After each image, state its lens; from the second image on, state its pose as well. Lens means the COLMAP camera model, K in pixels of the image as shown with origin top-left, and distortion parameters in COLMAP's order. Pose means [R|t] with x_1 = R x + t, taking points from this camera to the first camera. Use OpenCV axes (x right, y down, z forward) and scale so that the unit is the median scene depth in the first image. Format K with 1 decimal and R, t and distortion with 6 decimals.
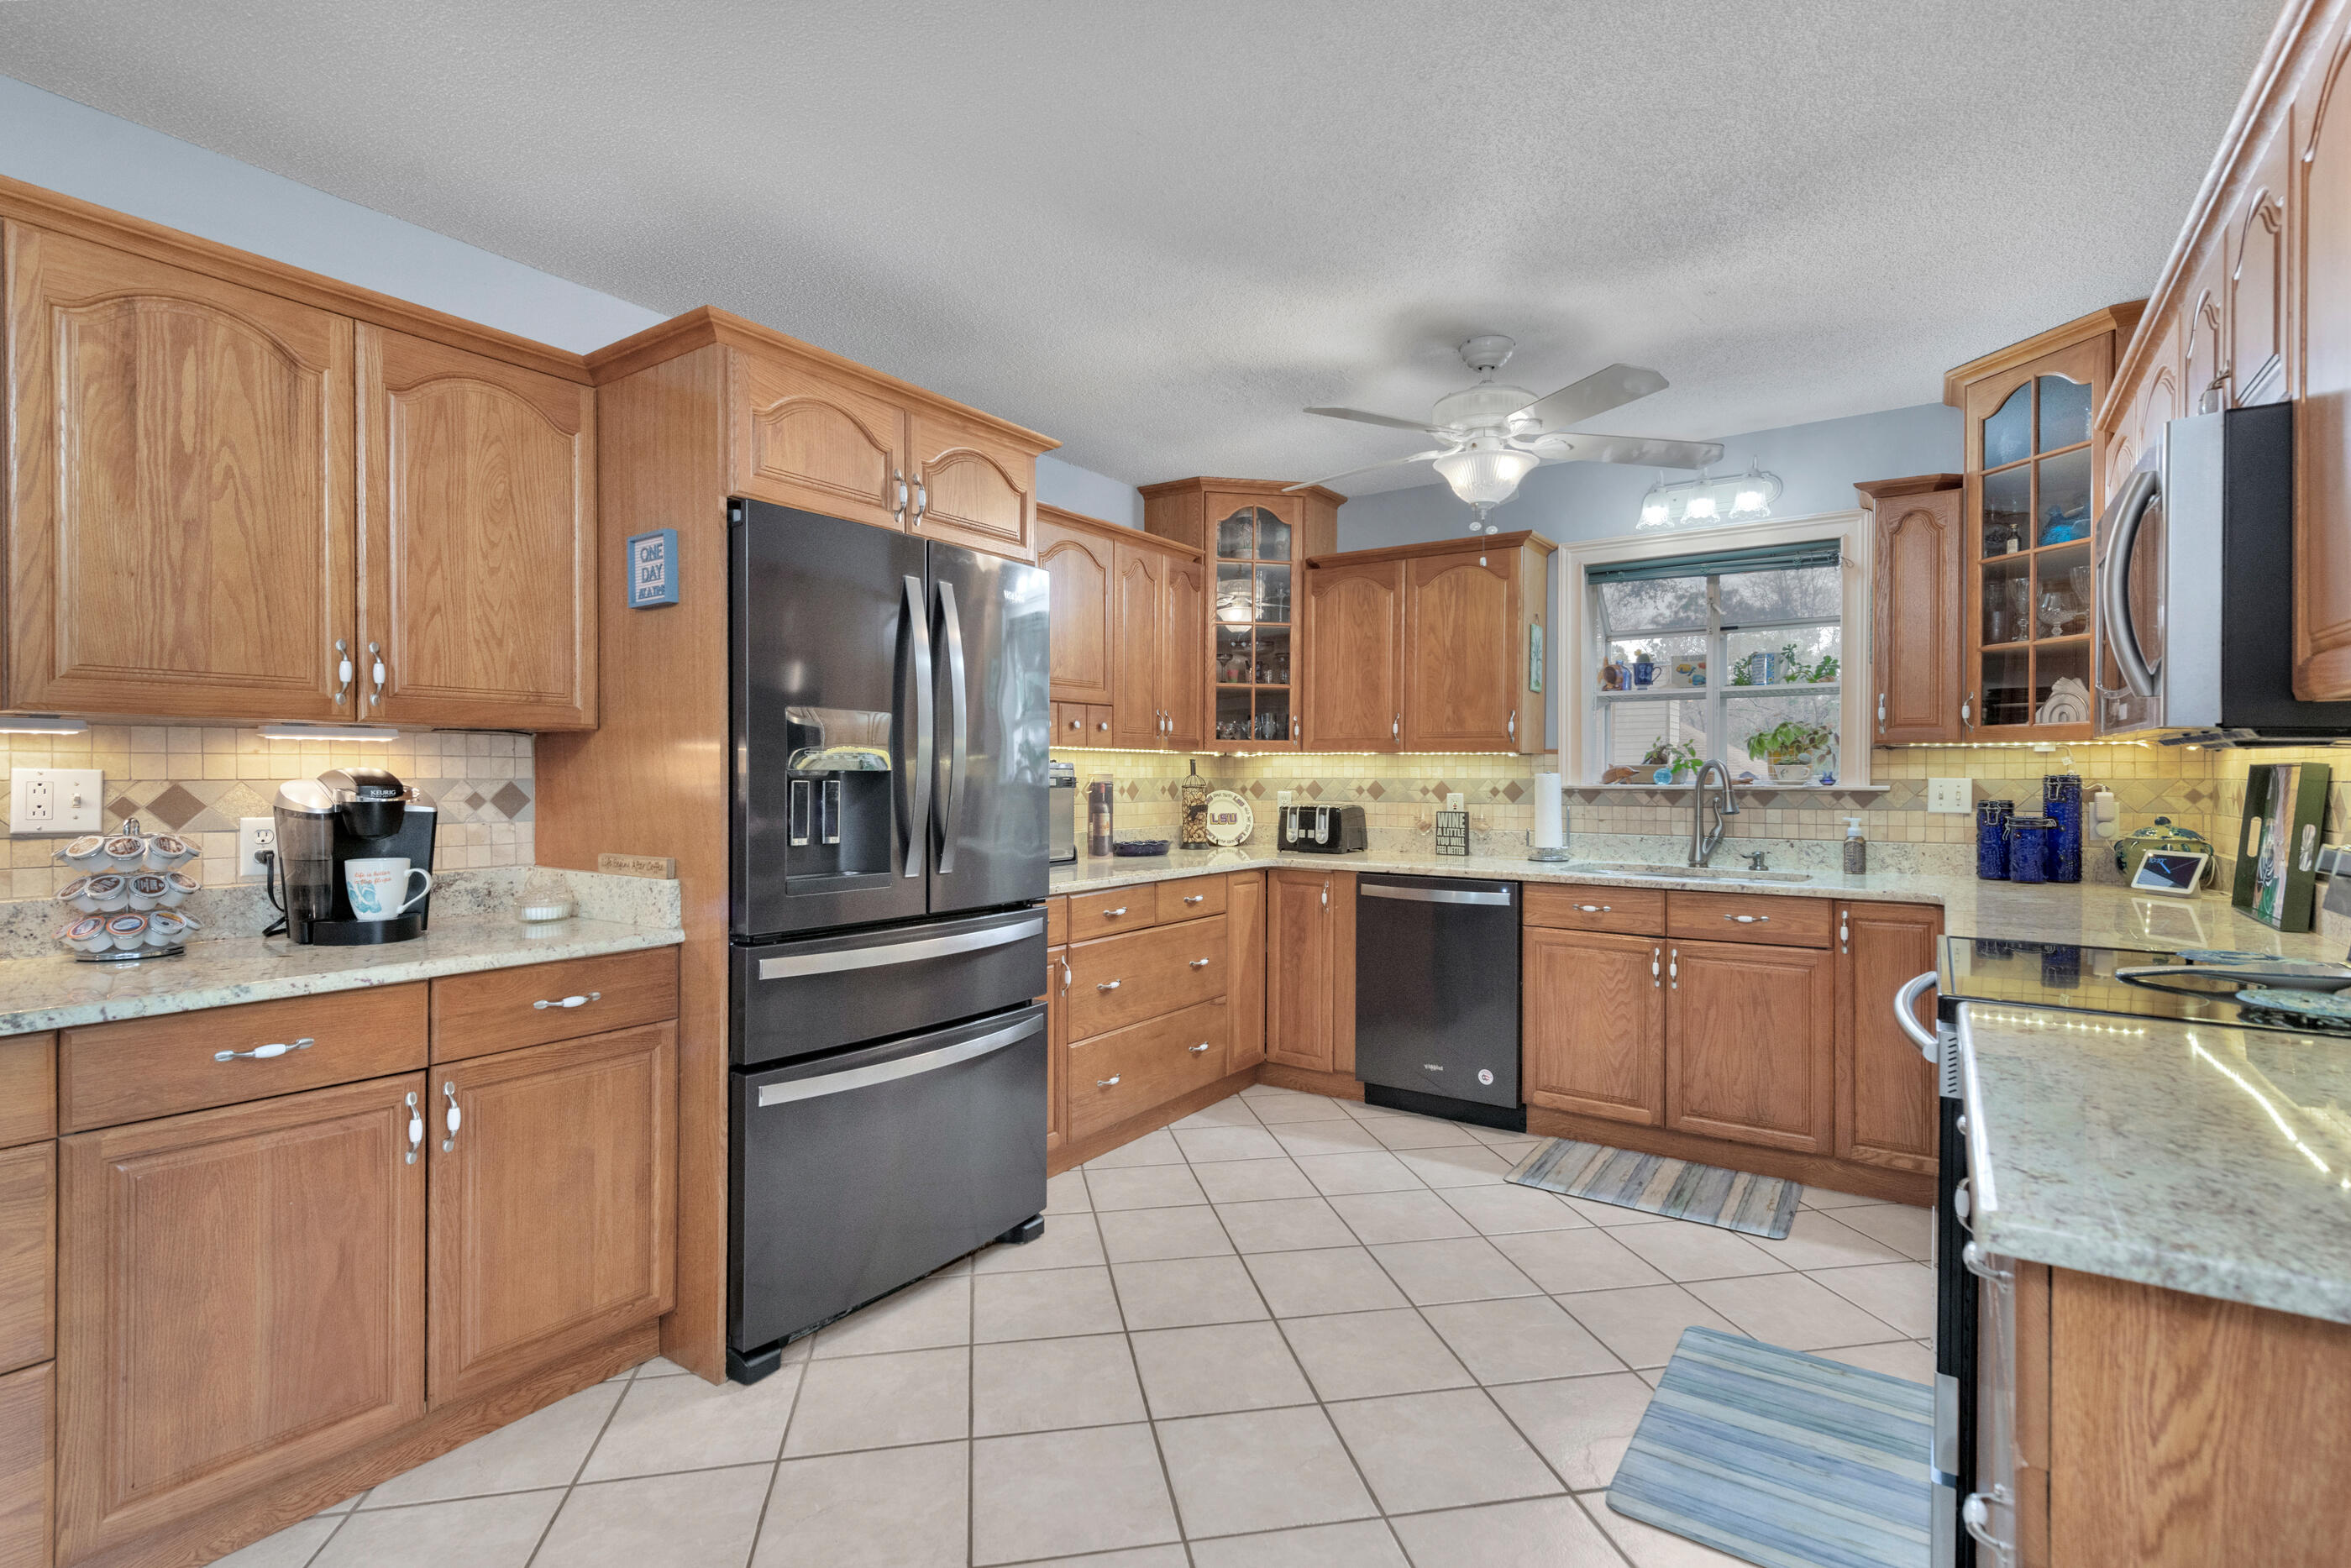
lens RADIAL K [[1087.9, 0, 1184.7], [0, 1087.9, 783.8], [0, 0, 1]] dist [0.000672, 0.000064]
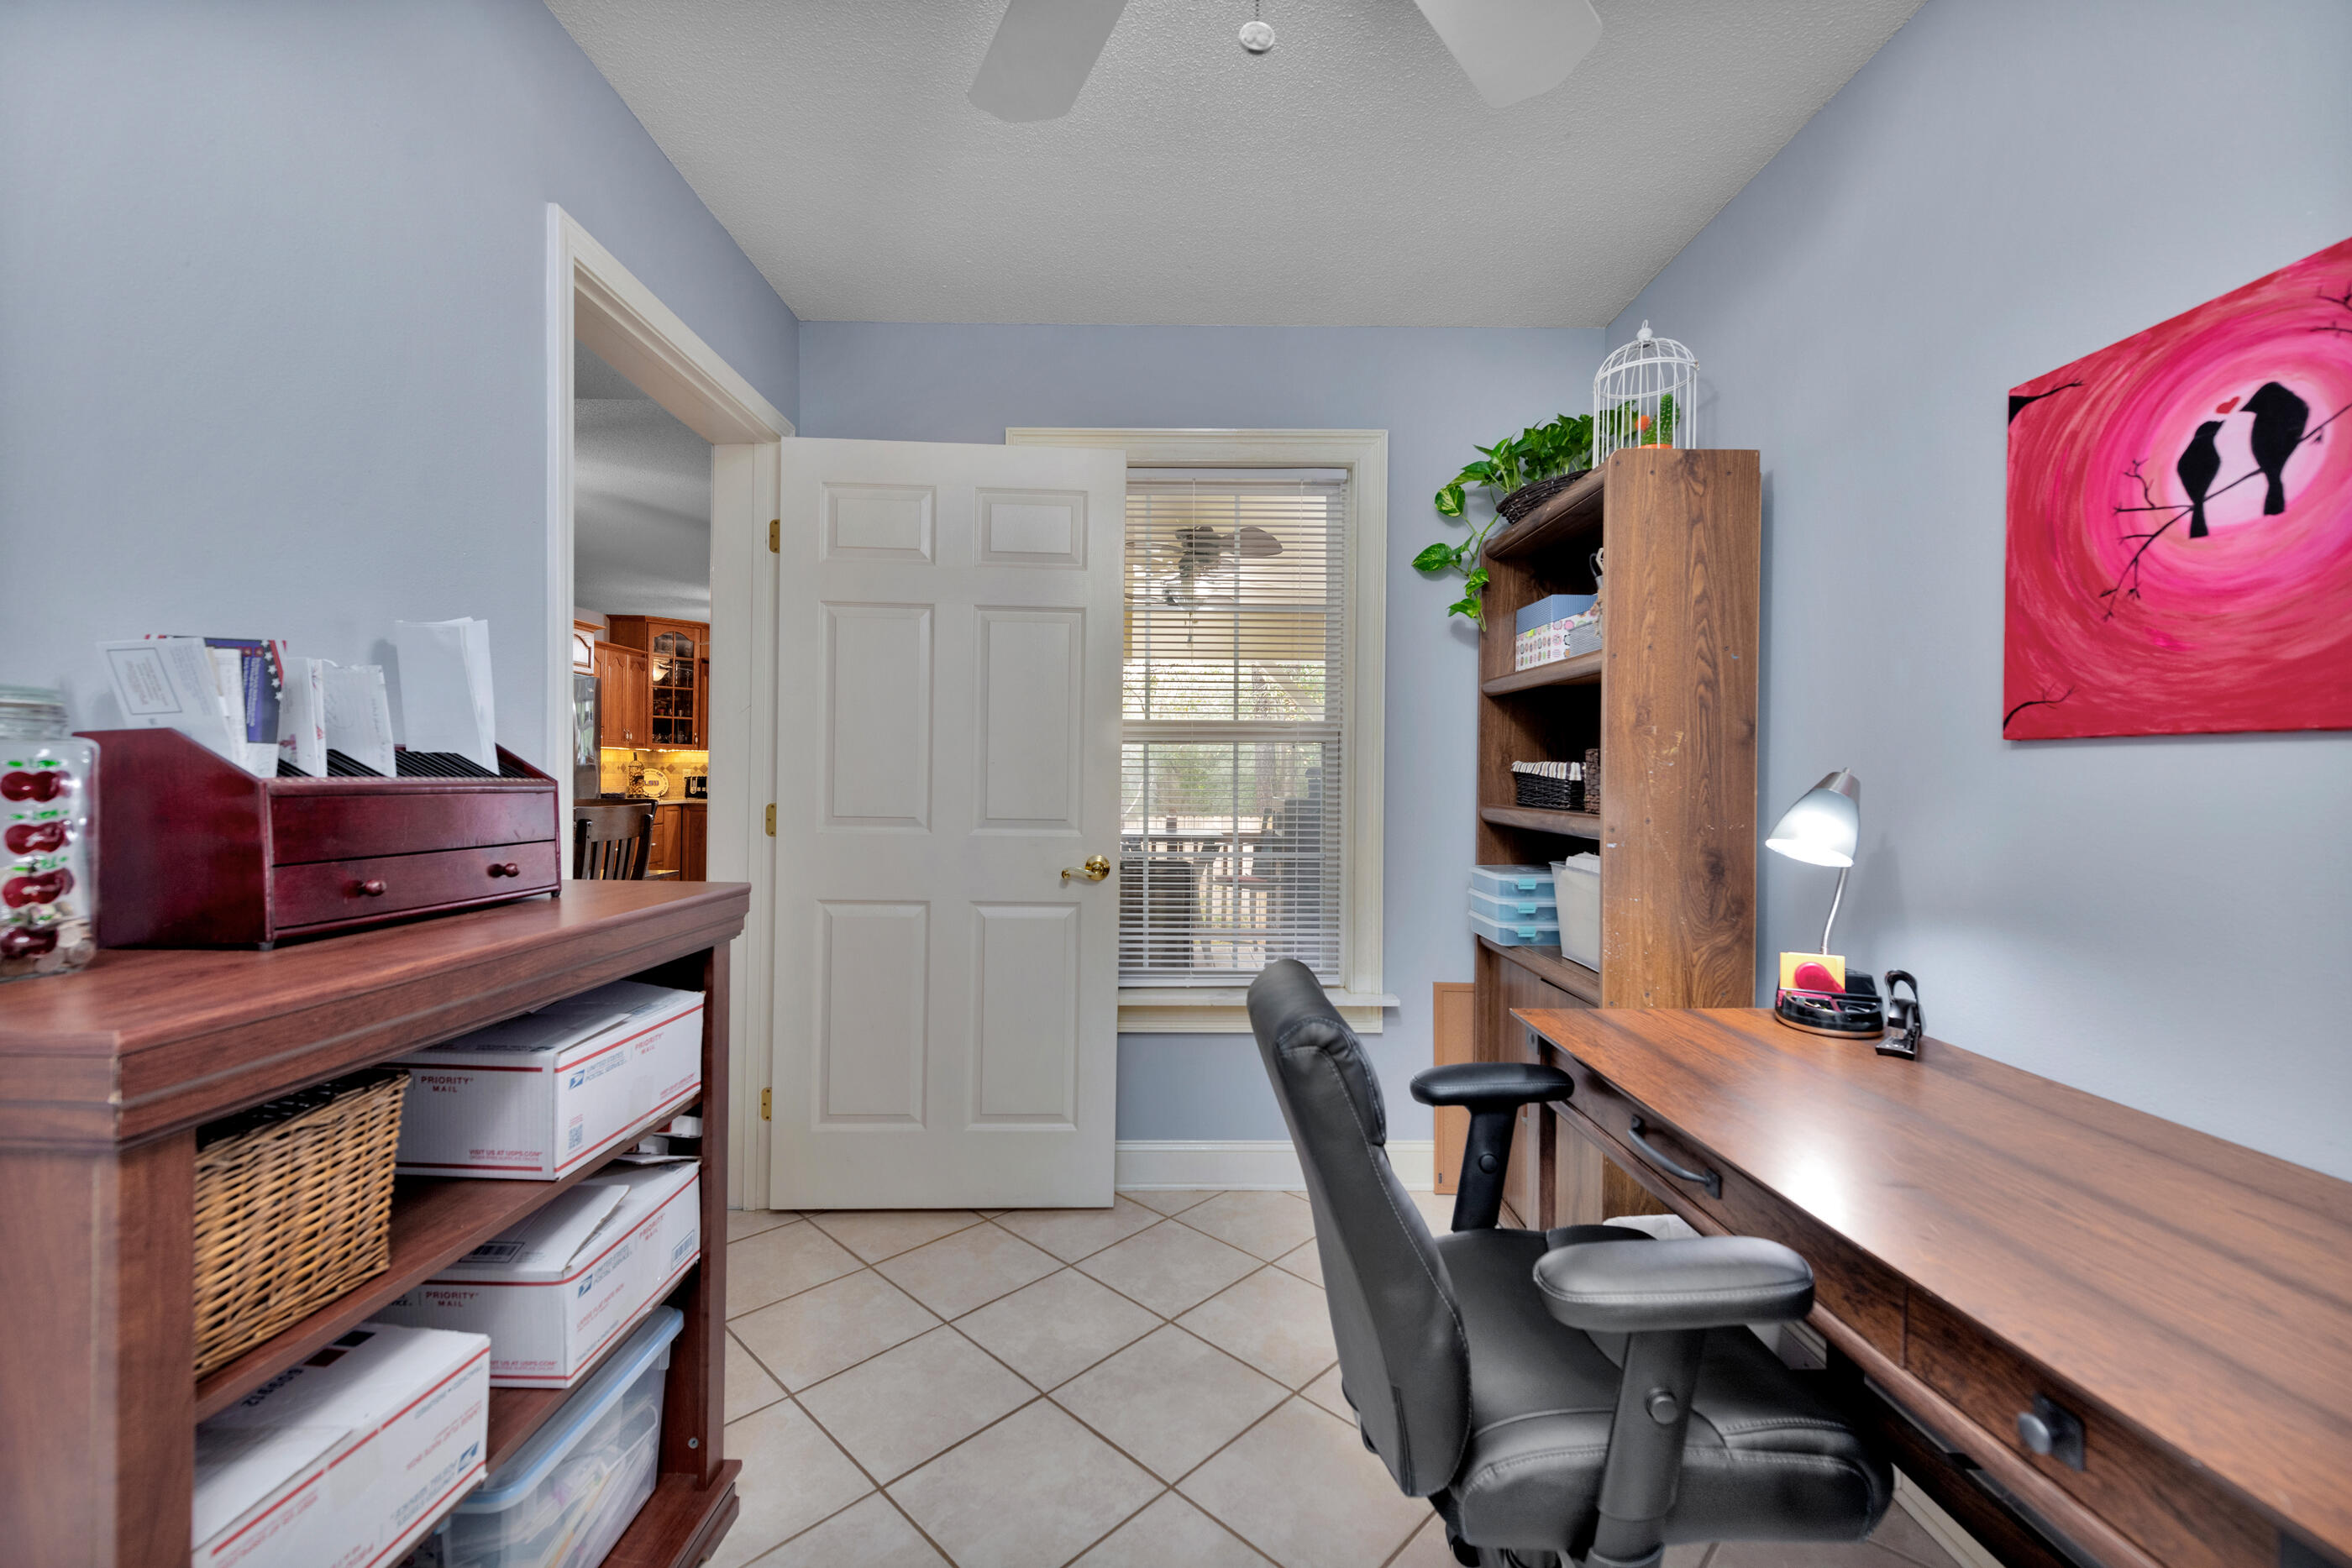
lens RADIAL K [[941.0, 0, 1185.2], [0, 941.0, 780.4], [0, 0, 1]] dist [0.001567, -0.000031]
pose [[0.810722, 0.003550, 0.585421, -0.195610], [-0.003554, 0.999993, -0.001142, 0.028153], [-0.585421, -0.001155, 0.810729, -1.027118]]
